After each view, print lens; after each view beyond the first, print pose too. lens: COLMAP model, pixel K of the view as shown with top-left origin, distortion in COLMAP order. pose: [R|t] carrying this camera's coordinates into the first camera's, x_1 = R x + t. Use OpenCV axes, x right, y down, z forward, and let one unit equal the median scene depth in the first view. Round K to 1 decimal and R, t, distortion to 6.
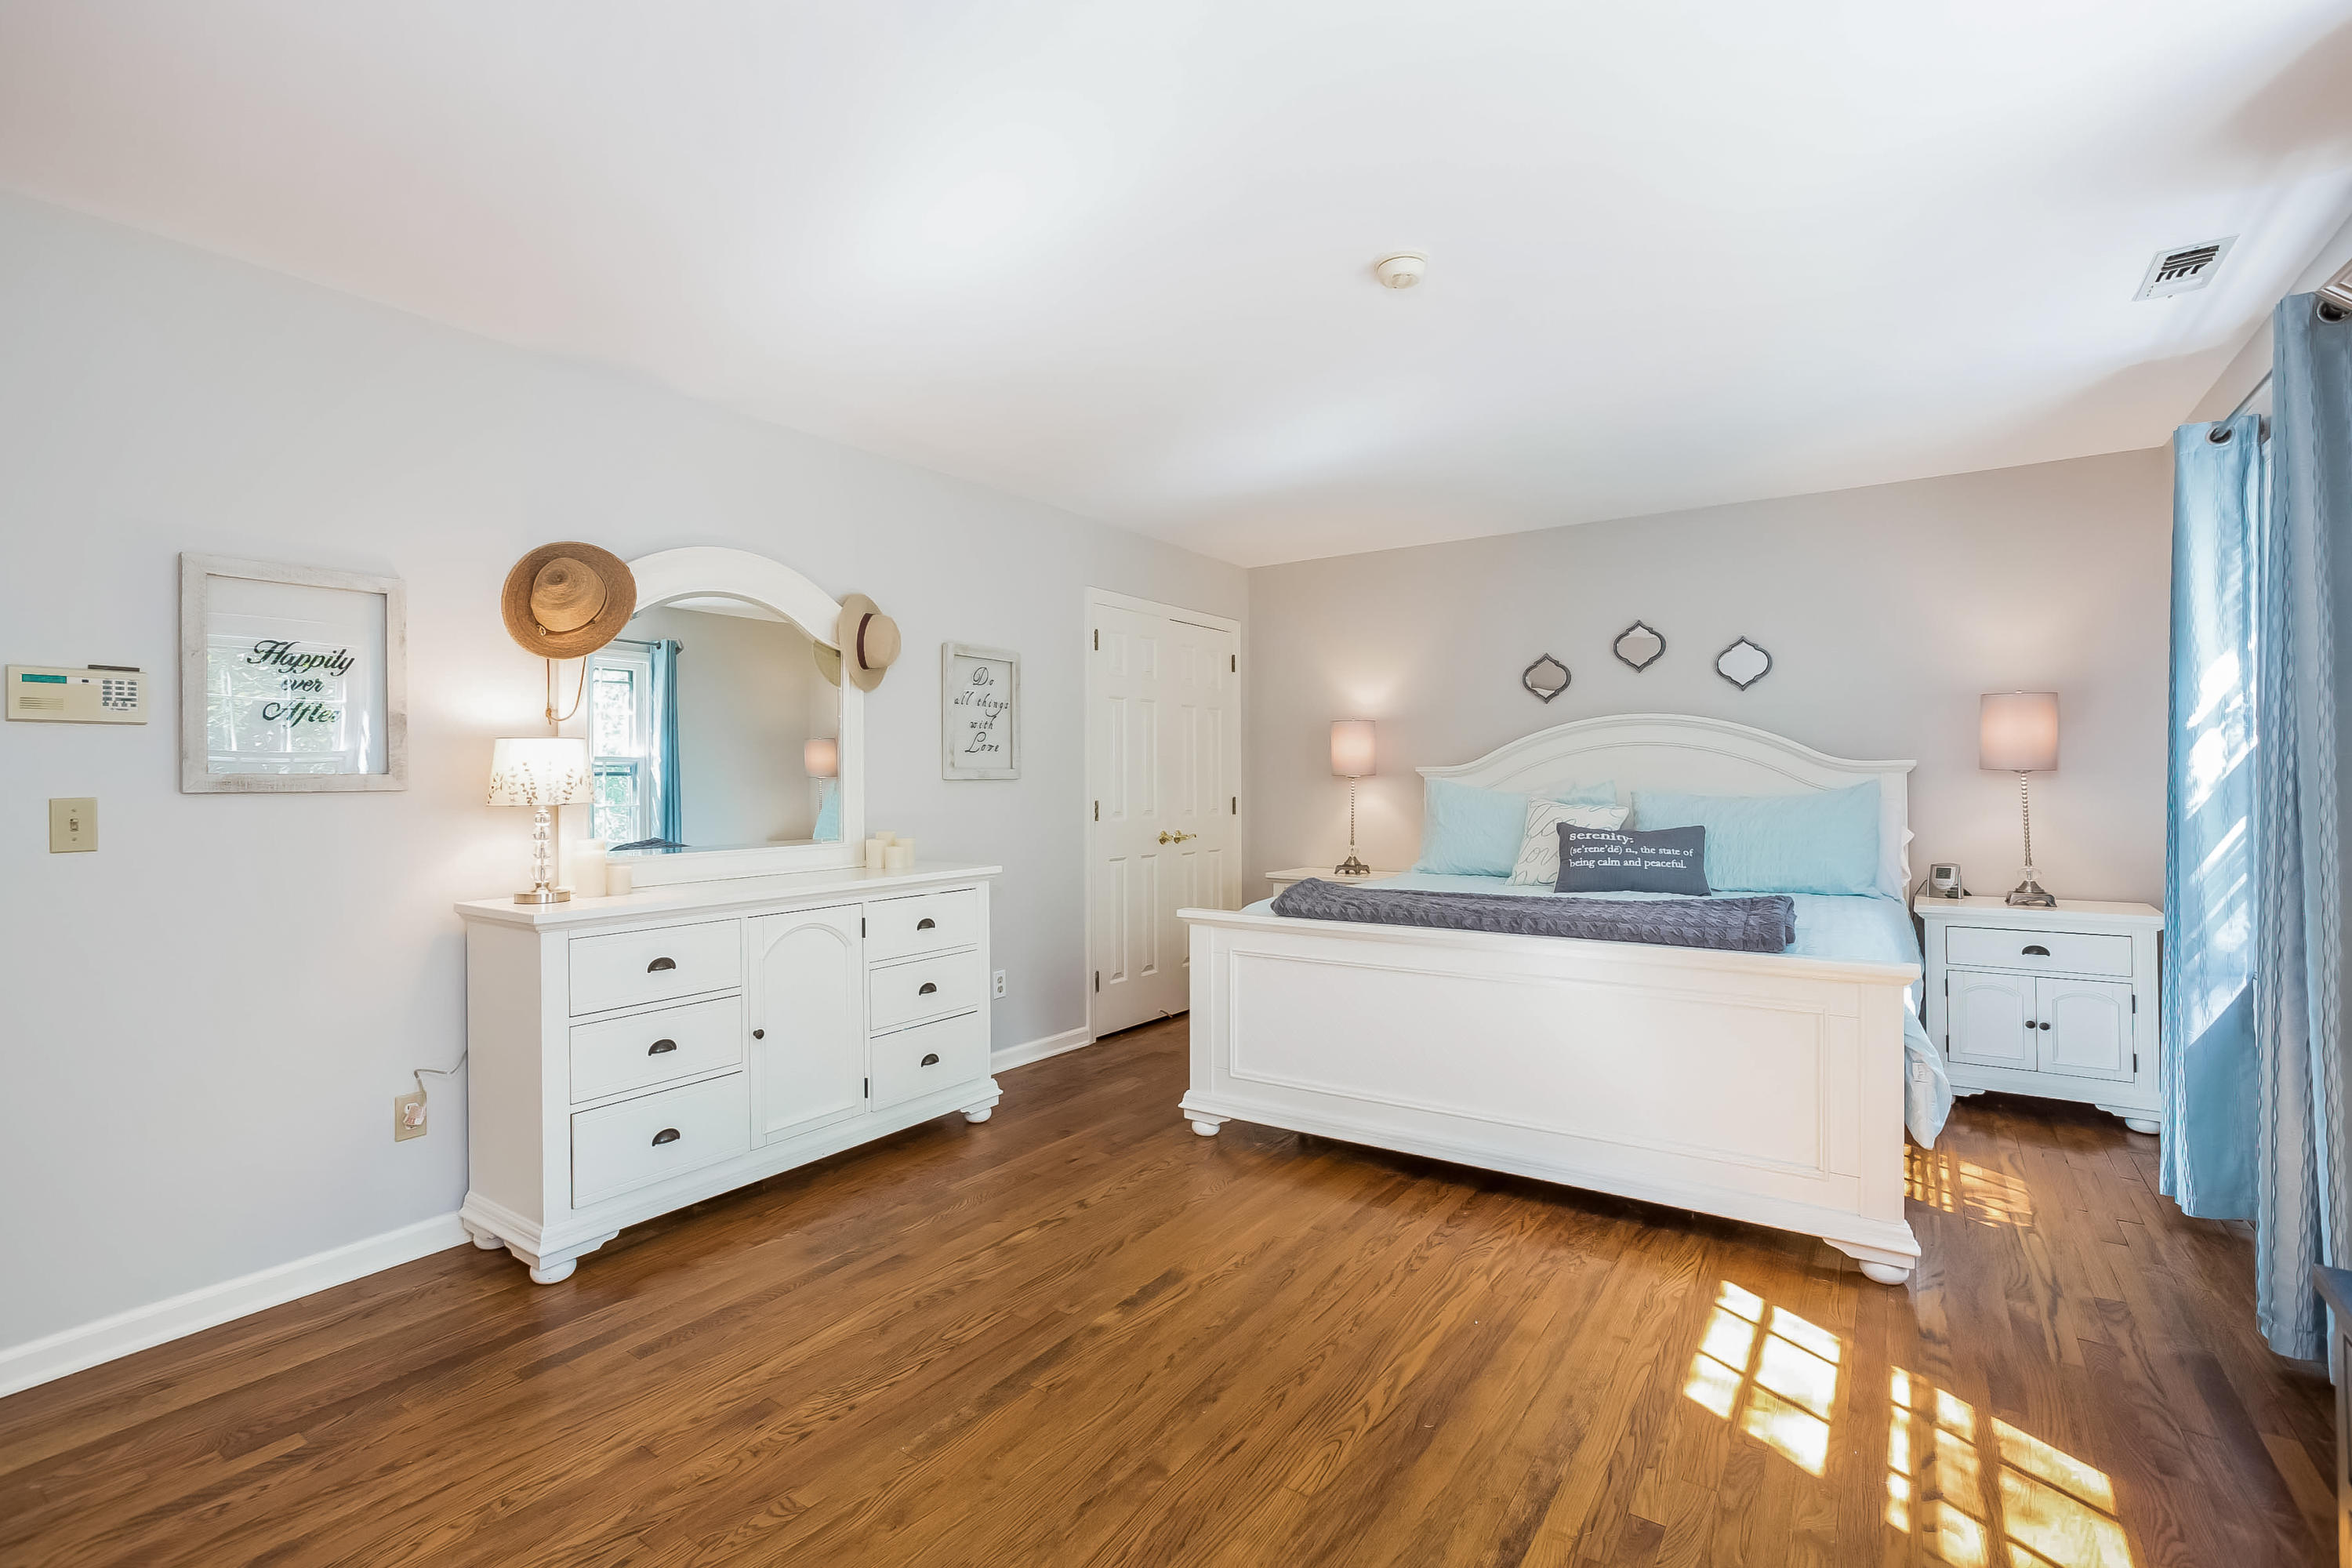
lens RADIAL K [[1062.6, 0, 1182.2], [0, 1062.6, 791.9], [0, 0, 1]] dist [-0.028038, 0.000673]
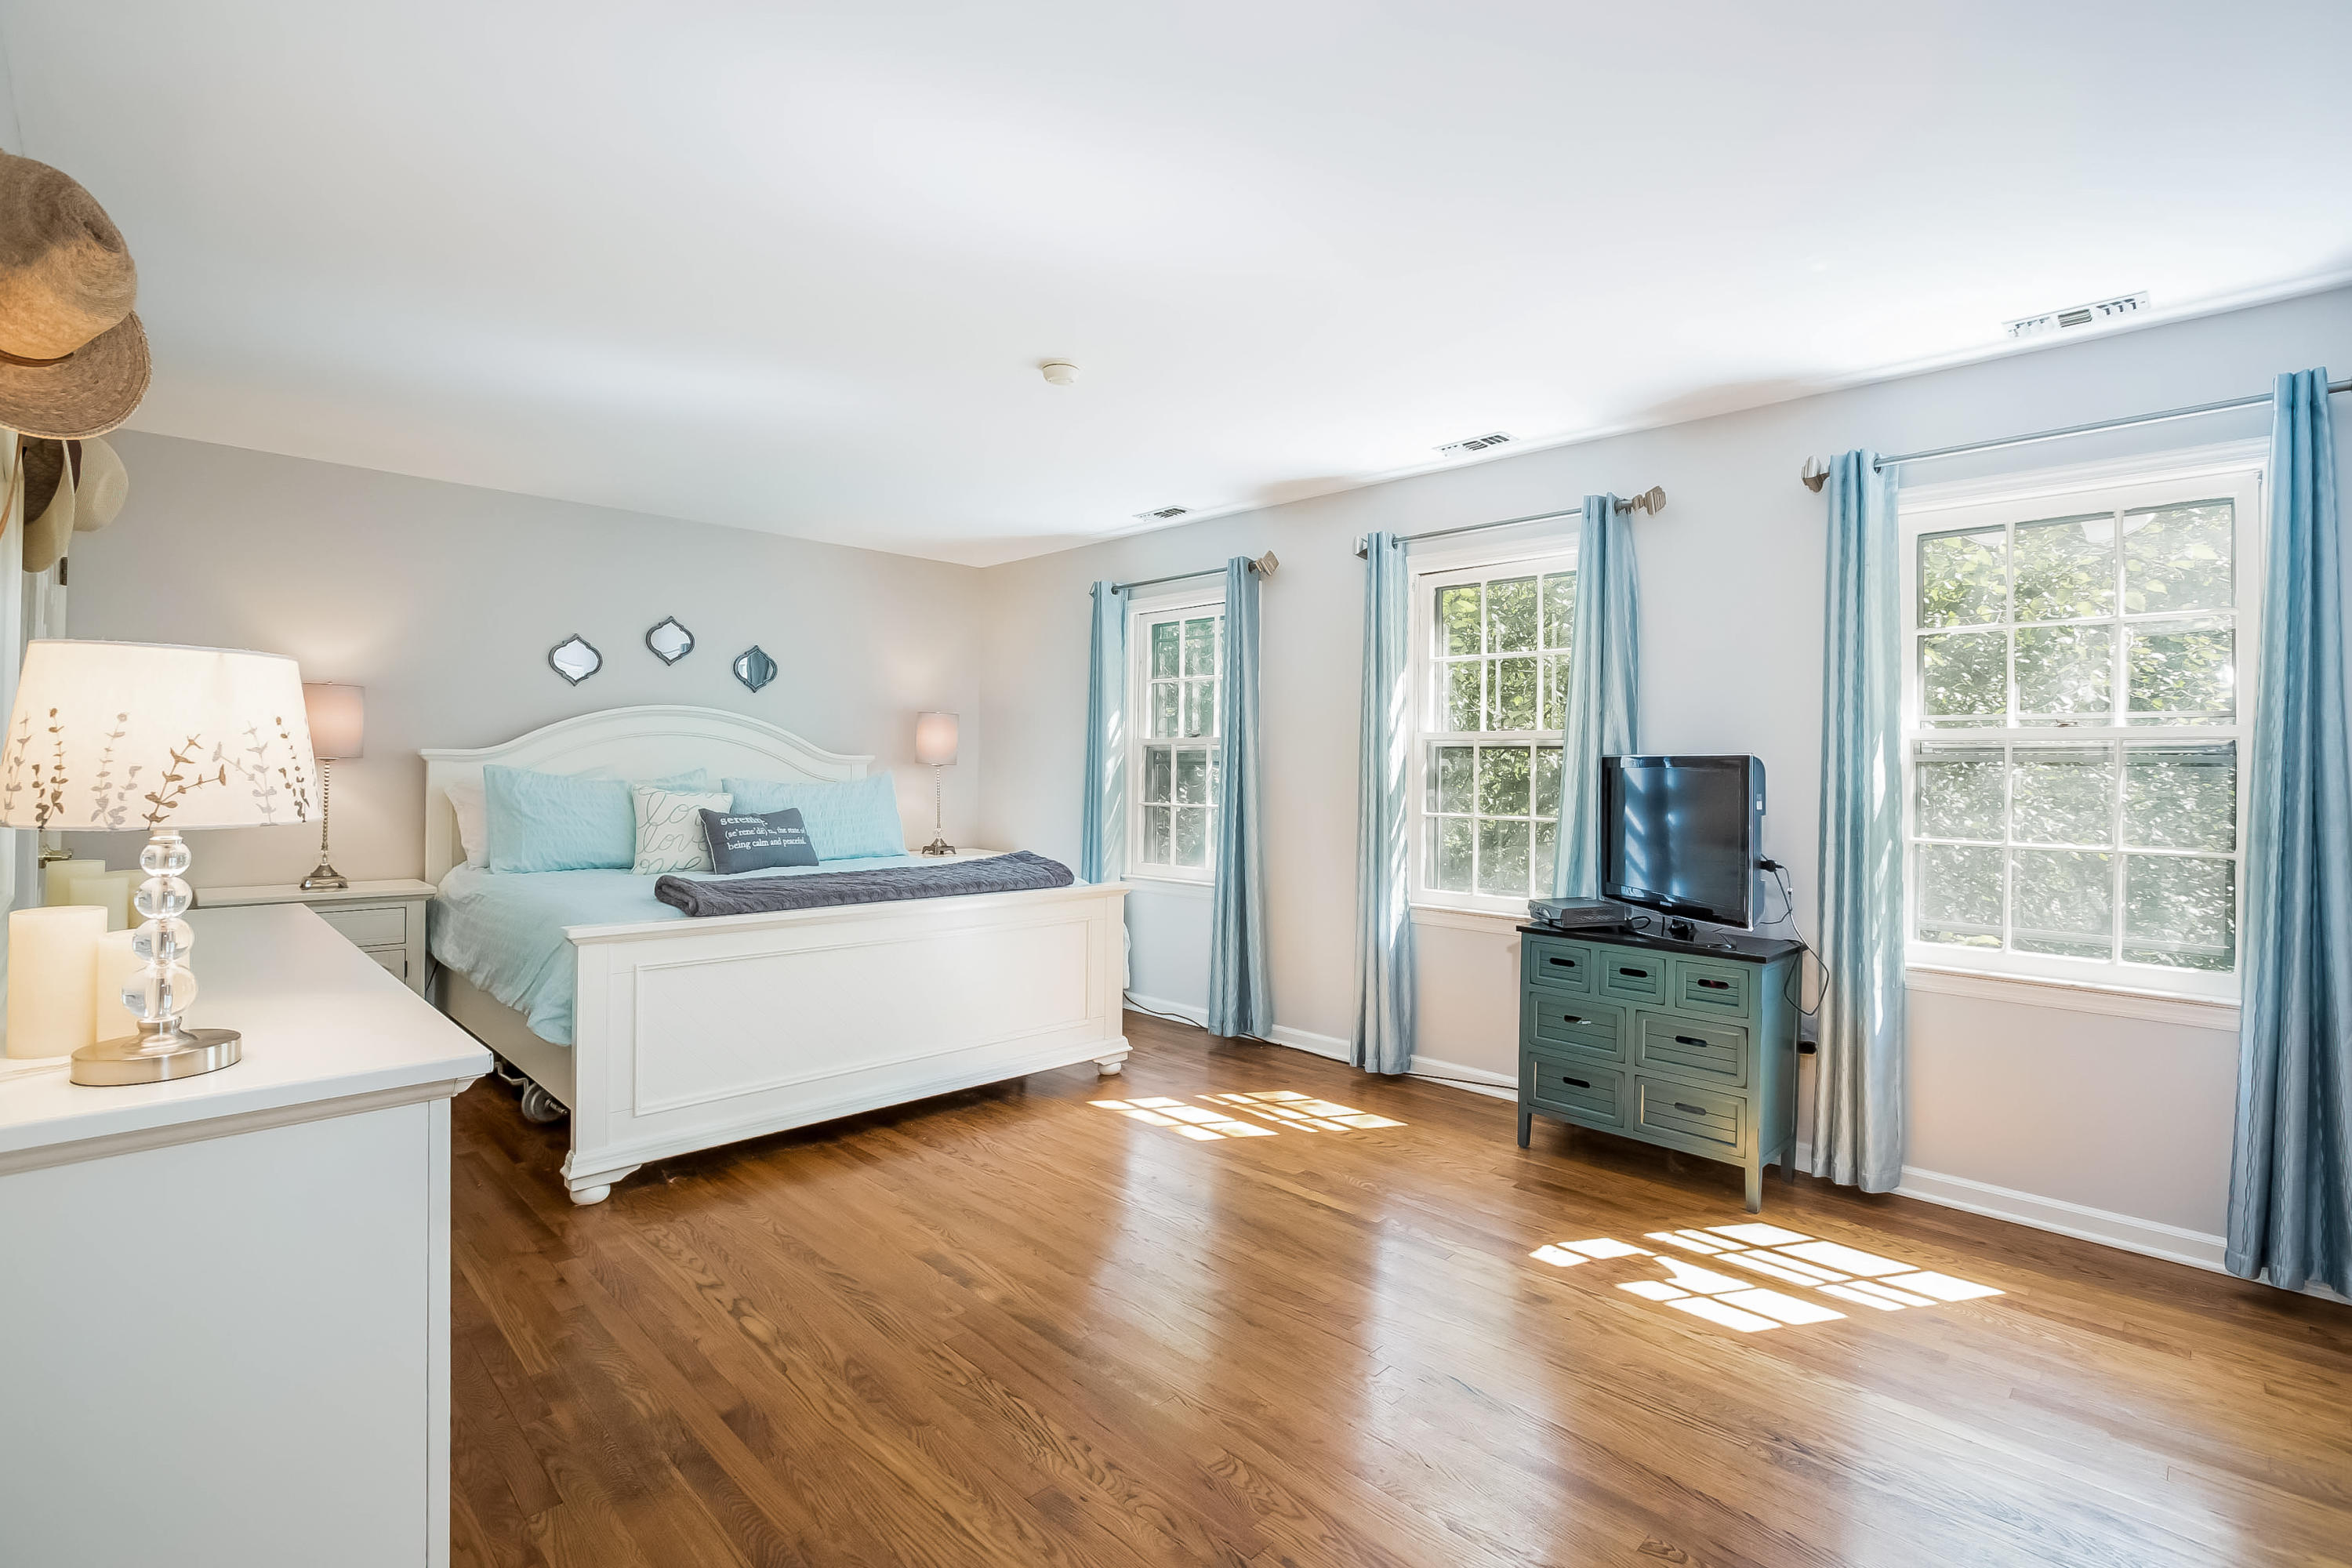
lens RADIAL K [[1062.6, 0, 1182.5], [0, 1062.6, 774.1], [0, 0, 1]] dist [-0.028038, 0.000673]
pose [[0.187260, 0.001348, 0.982309, -0.828398], [-0.000117, 0.999999, -0.001350, -0.005879], [-0.982310, 0.000138, 0.187260, 0.490598]]
